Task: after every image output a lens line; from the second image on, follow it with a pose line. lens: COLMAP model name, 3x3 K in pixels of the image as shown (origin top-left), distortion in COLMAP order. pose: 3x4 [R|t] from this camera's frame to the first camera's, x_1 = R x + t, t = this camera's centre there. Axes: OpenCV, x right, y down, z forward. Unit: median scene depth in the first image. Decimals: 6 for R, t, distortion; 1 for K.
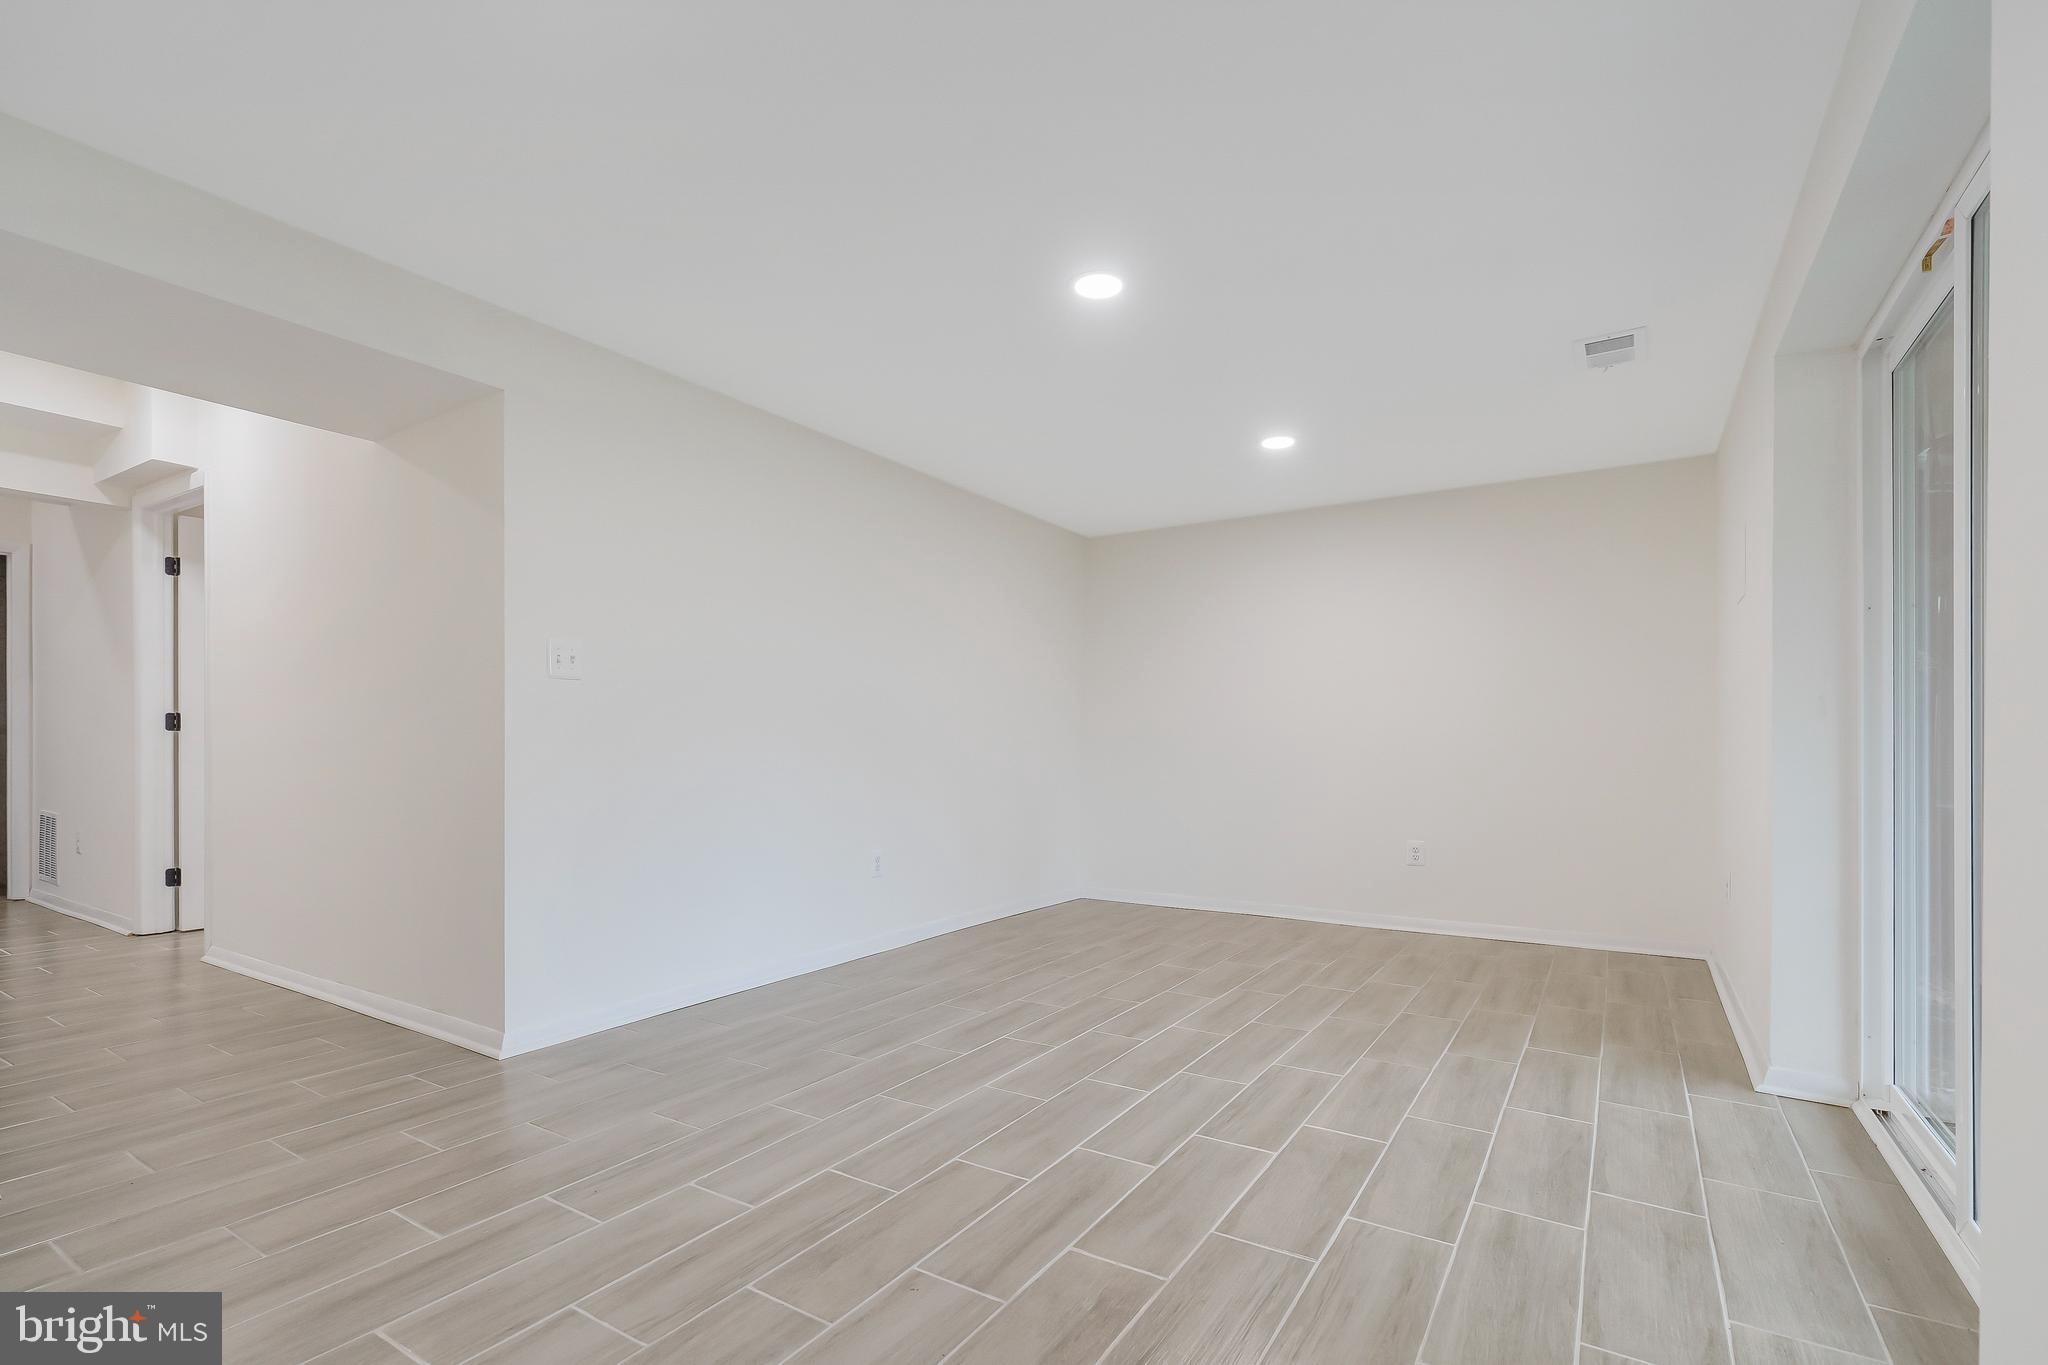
lens RADIAL K [[940.3, 0, 1026.3], [0, 940.3, 751.4], [0, 0, 1]] dist [-0.000436, 0.000000]
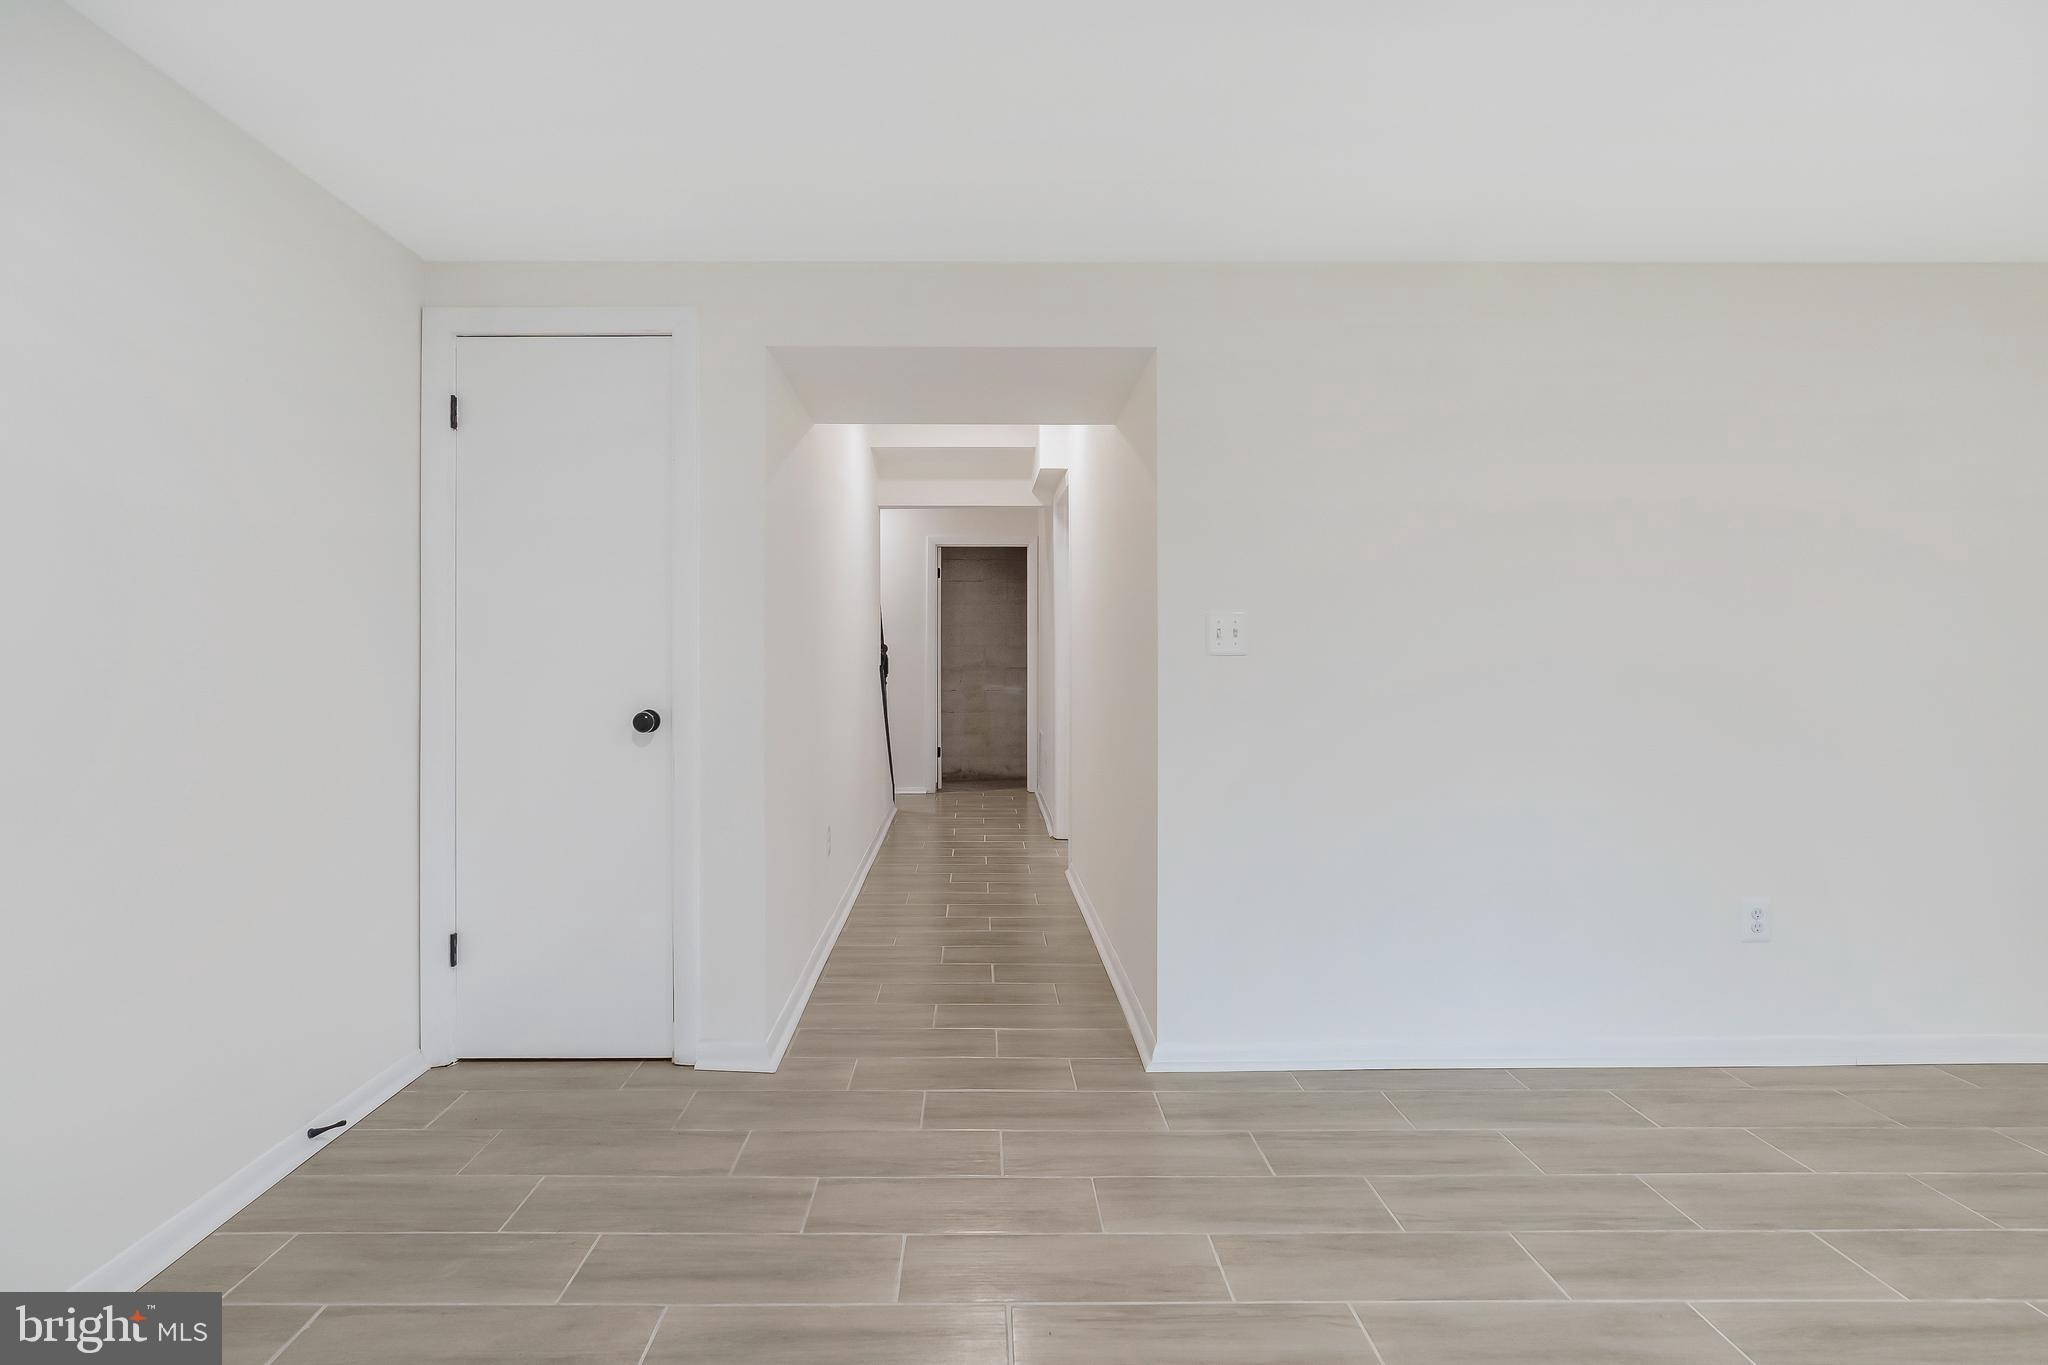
lens RADIAL K [[933.4, 0, 1020.2], [0, 933.4, 648.1], [0, 0, 1]] dist [-0.001658, 0.000044]
pose [[0.538405, -0.001061, -0.842685, 0.141191], [-0.002480, 0.999993, -0.002844, -0.082205], [0.842682, 0.003621, 0.538399, 0.372715]]
